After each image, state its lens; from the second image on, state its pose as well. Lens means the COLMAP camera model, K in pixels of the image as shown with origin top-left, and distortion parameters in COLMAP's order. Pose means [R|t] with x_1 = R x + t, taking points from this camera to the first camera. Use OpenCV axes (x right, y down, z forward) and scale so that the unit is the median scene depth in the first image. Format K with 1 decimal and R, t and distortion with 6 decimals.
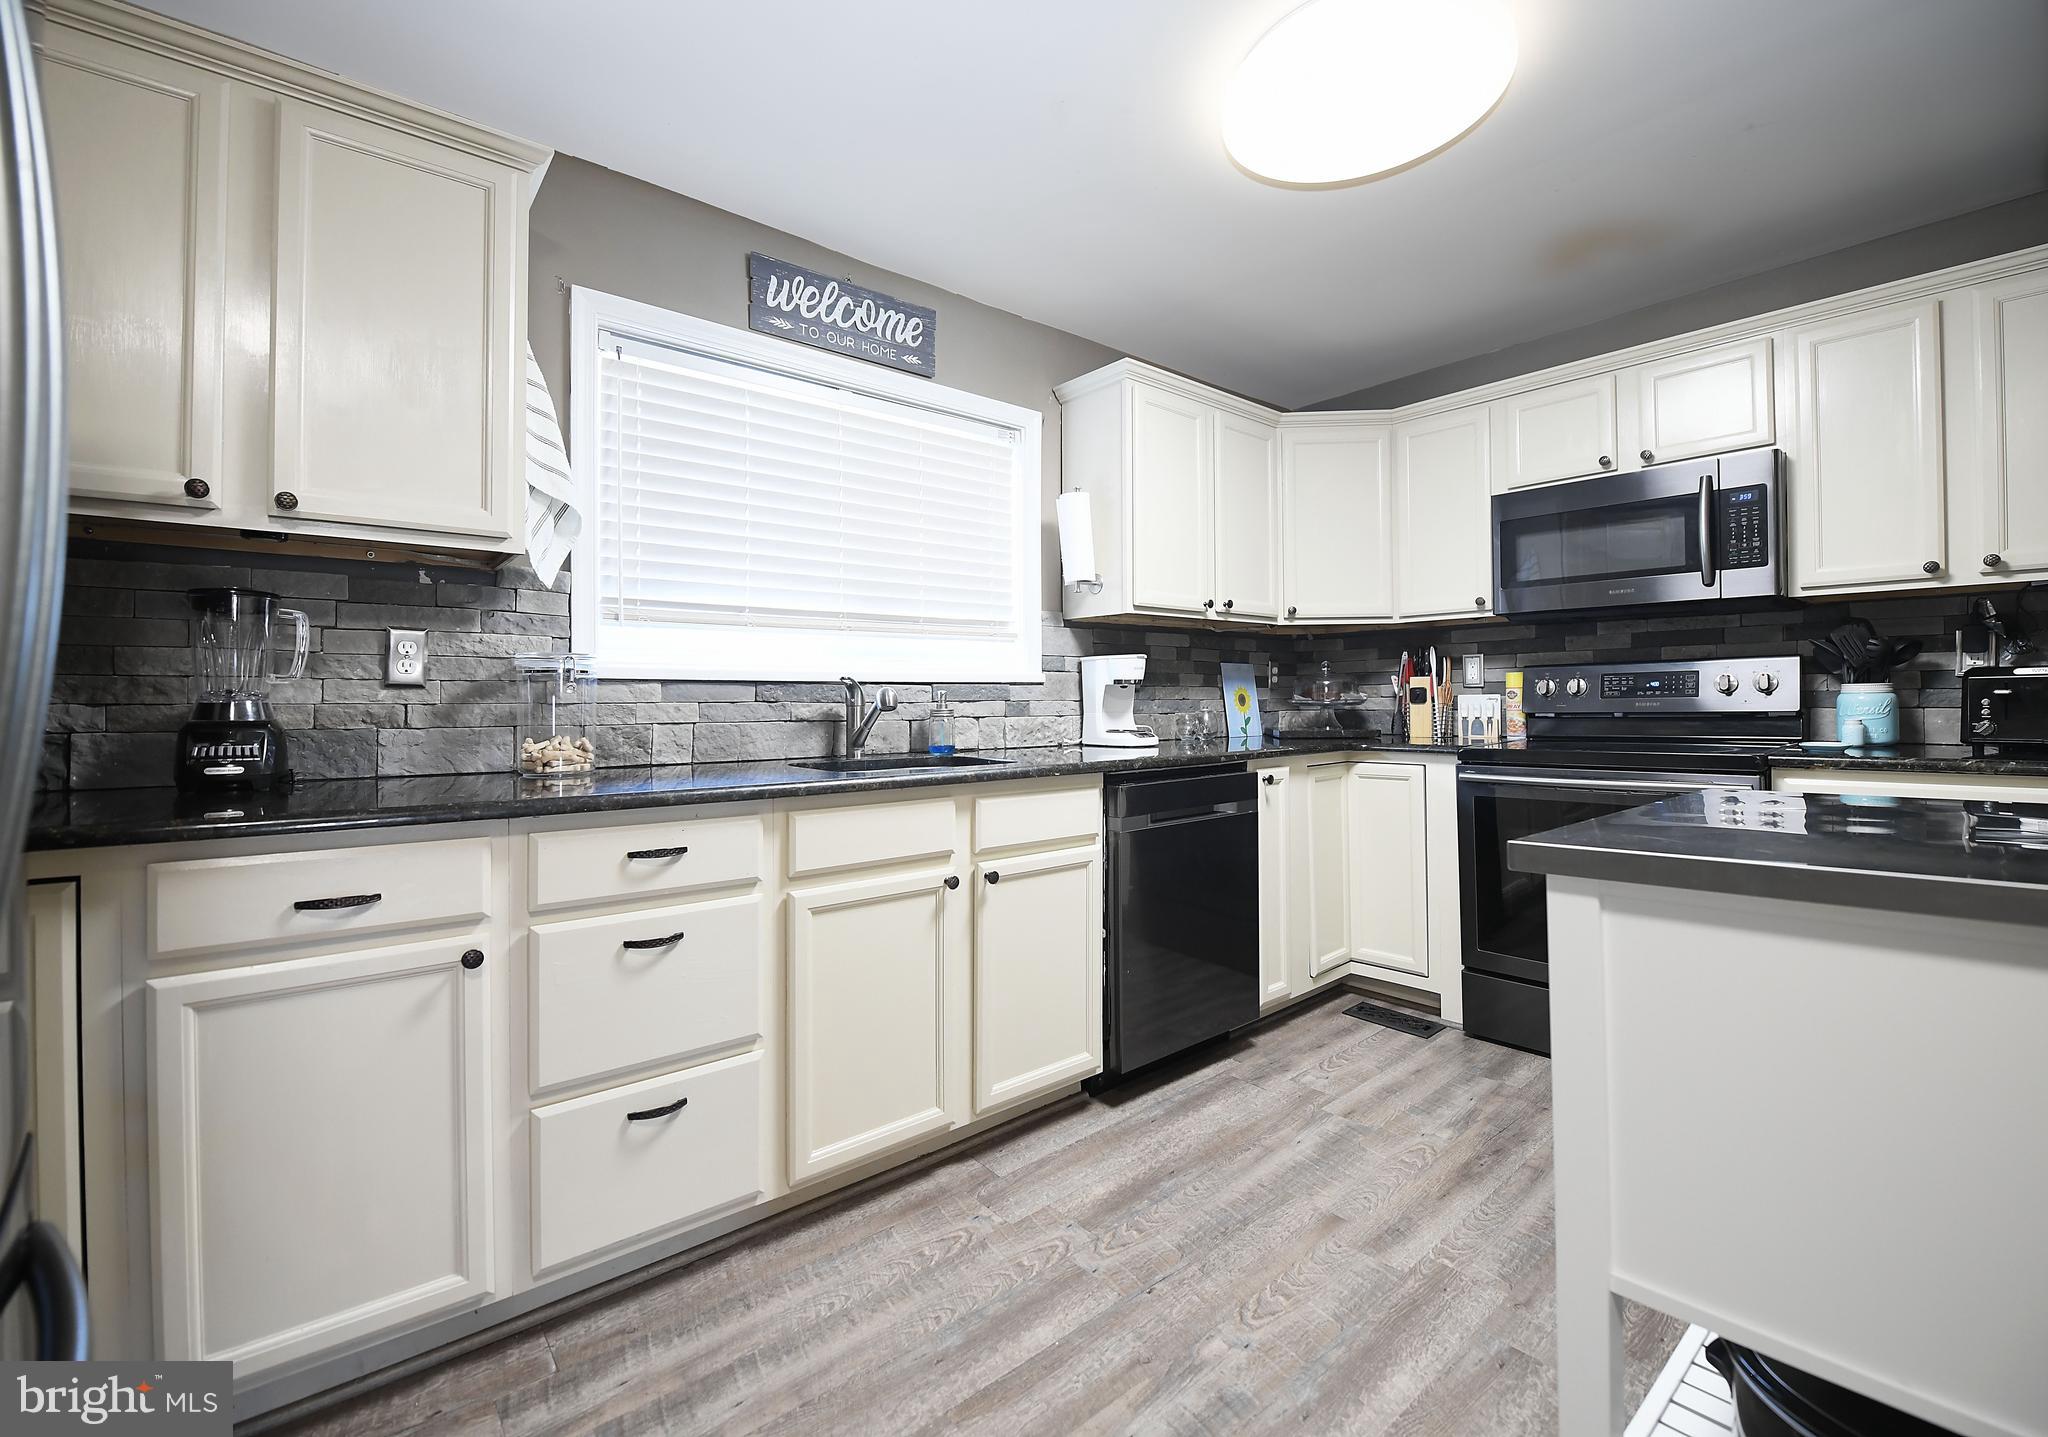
lens RADIAL K [[886.7, 0, 1024.0], [0, 886.7, 718.5], [0, 0, 1]] dist [-0.001171, -0.000415]
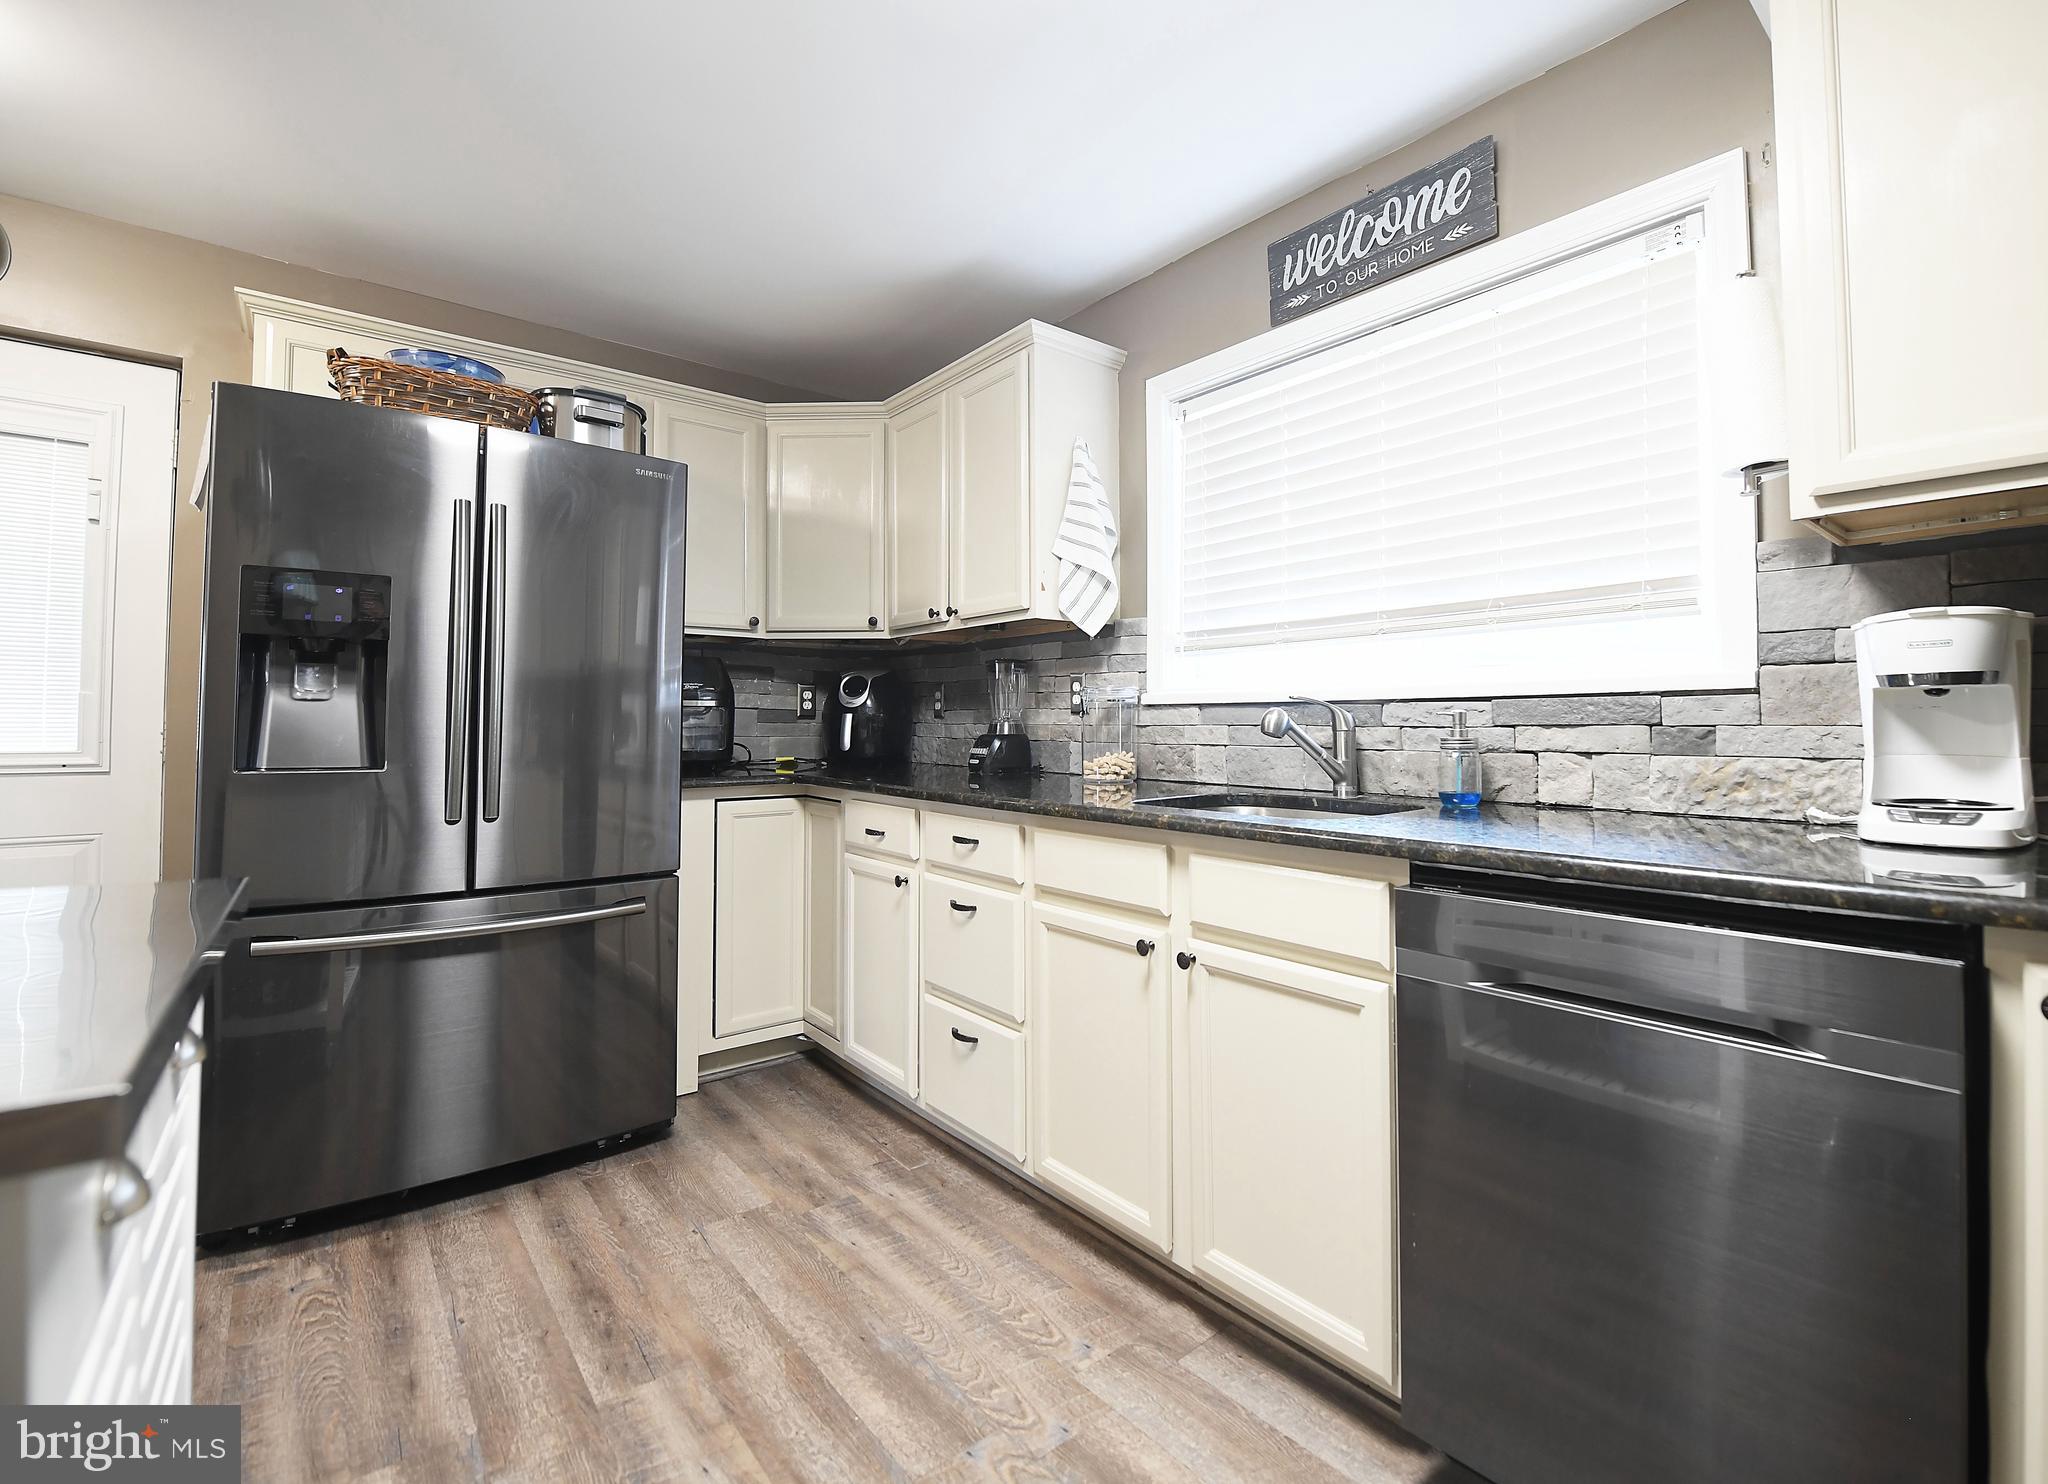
lens RADIAL K [[953.8, 0, 1139.8], [0, 953.8, 716.4], [0, 0, 1]] dist [0.001032, -0.008932]
pose [[0.028546, 0.001533, -0.999591, 0.581613], [-0.015189, 0.999884, 0.001100, -0.022469], [0.999477, 0.015152, 0.028566, 0.699419]]
